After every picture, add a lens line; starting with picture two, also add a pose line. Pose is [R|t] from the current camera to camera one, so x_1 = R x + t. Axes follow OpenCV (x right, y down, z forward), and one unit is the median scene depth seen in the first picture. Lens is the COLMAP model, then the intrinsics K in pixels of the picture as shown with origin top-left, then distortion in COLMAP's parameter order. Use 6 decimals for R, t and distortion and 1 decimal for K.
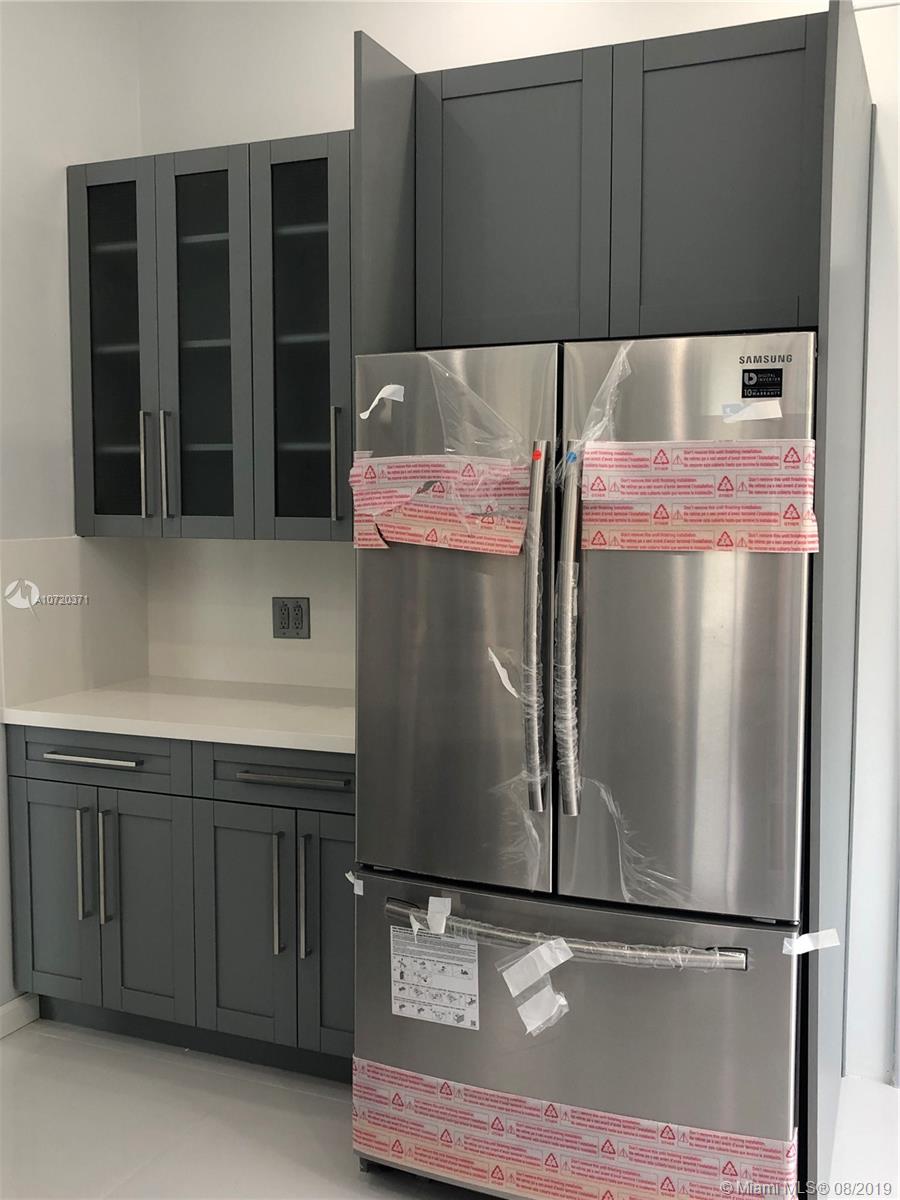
lens RADIAL K [[1168.9, 0, 450.0], [0, 1168.9, 600.0], [0, 0, 1]] dist [0.064977, -0.004745]
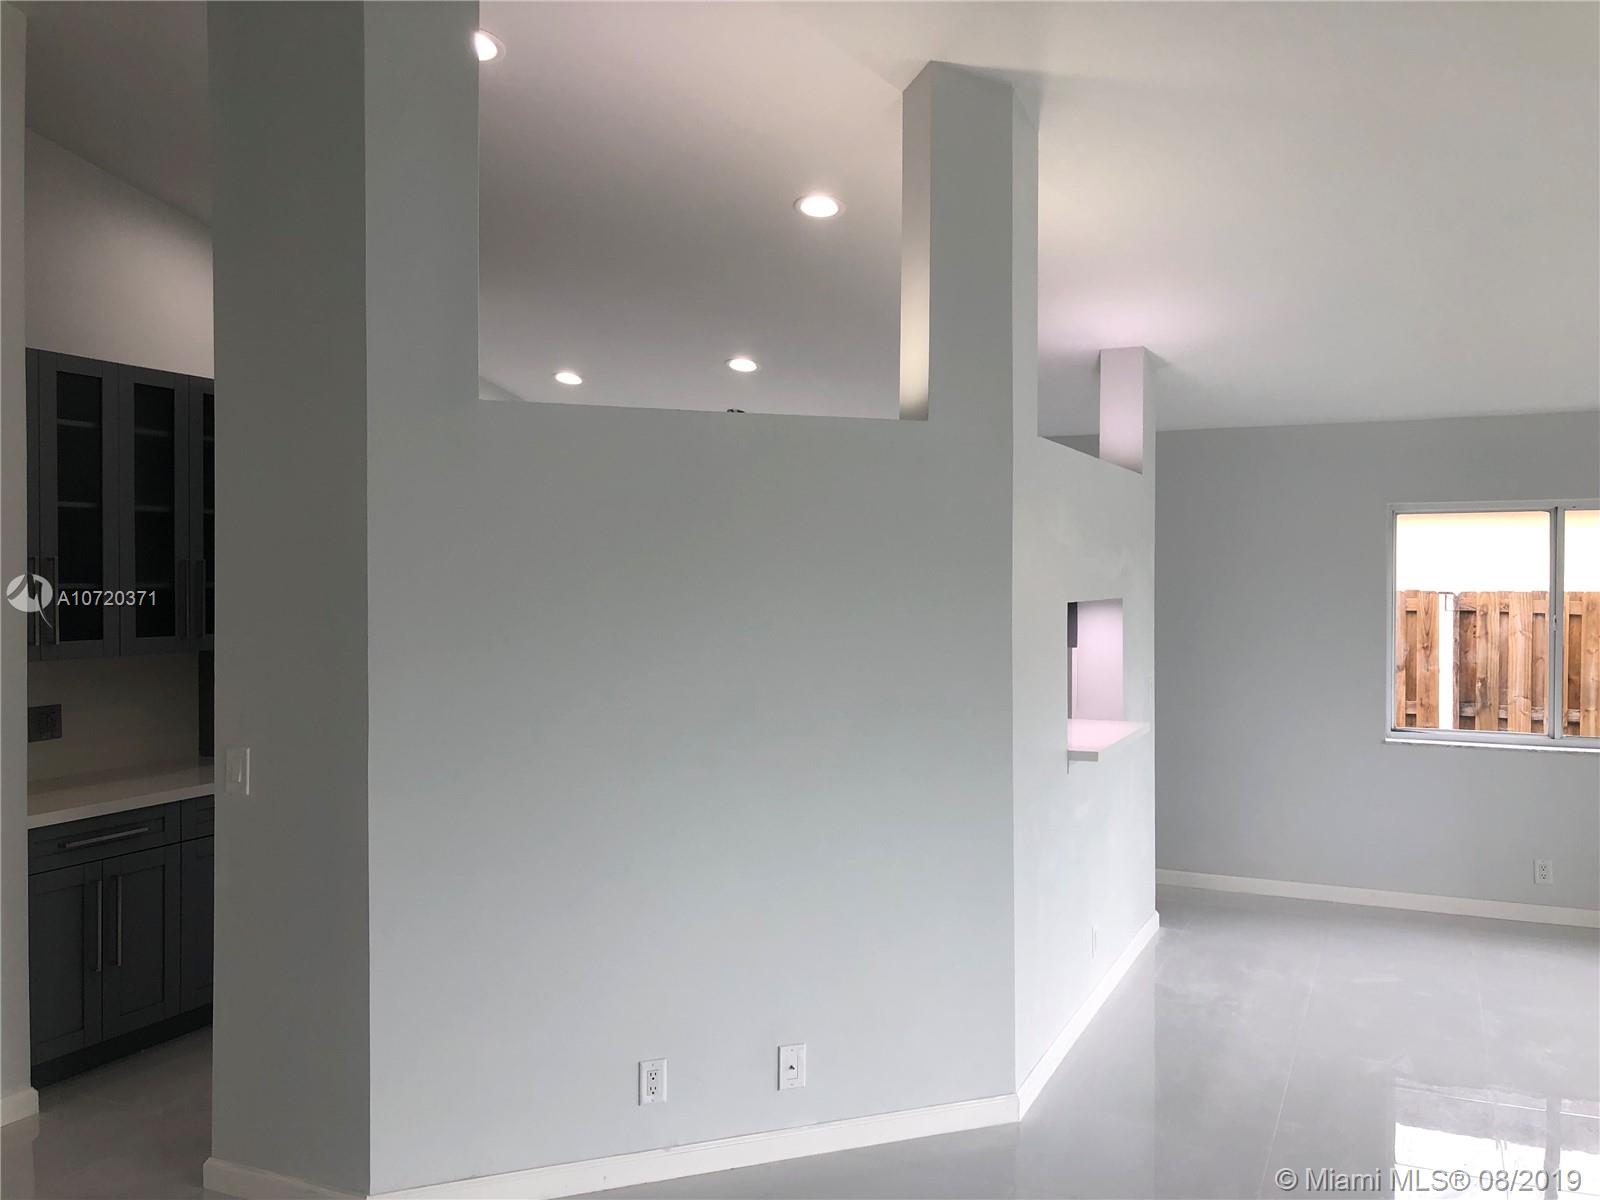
lens RADIAL K [[1292.8, 0, 800.0], [0, 1292.8, 600.0], [0, 0, 1]] dist [0.013128, -0.004529]
pose [[0.044495, -0.018153, 0.998845, -1.636649], [0.087838, 0.996034, 0.014189, -0.070259], [-0.995141, 0.087106, 0.045913, 0.180190]]
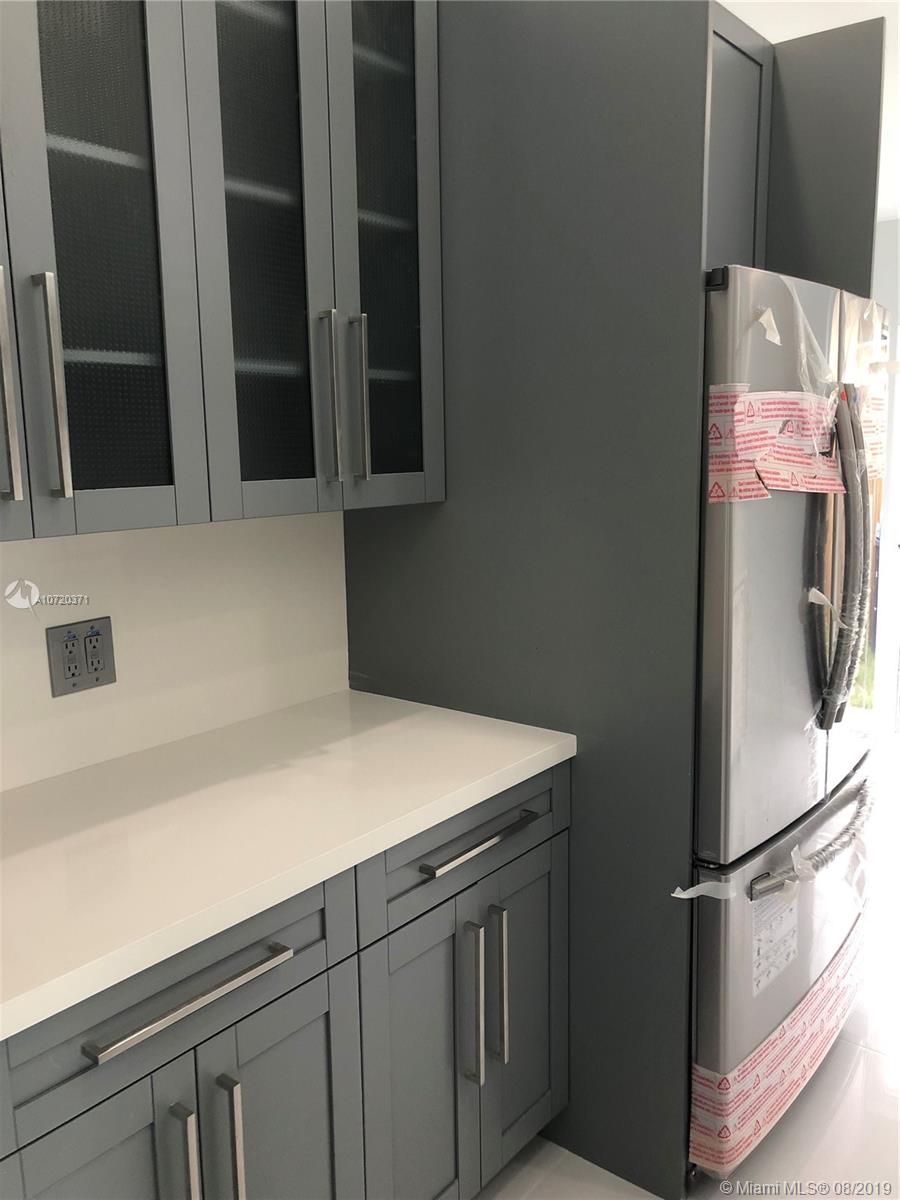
lens RADIAL K [[969.6, 0, 450.0], [0, 969.6, 600.0], [0, 0, 1]] dist [0.013128, -0.004529]
pose [[0.286764, -0.164733, 0.943732, -0.623106], [0.101648, 0.984776, 0.141010, -0.072505], [-0.952593, 0.055492, 0.299143, 0.769726]]
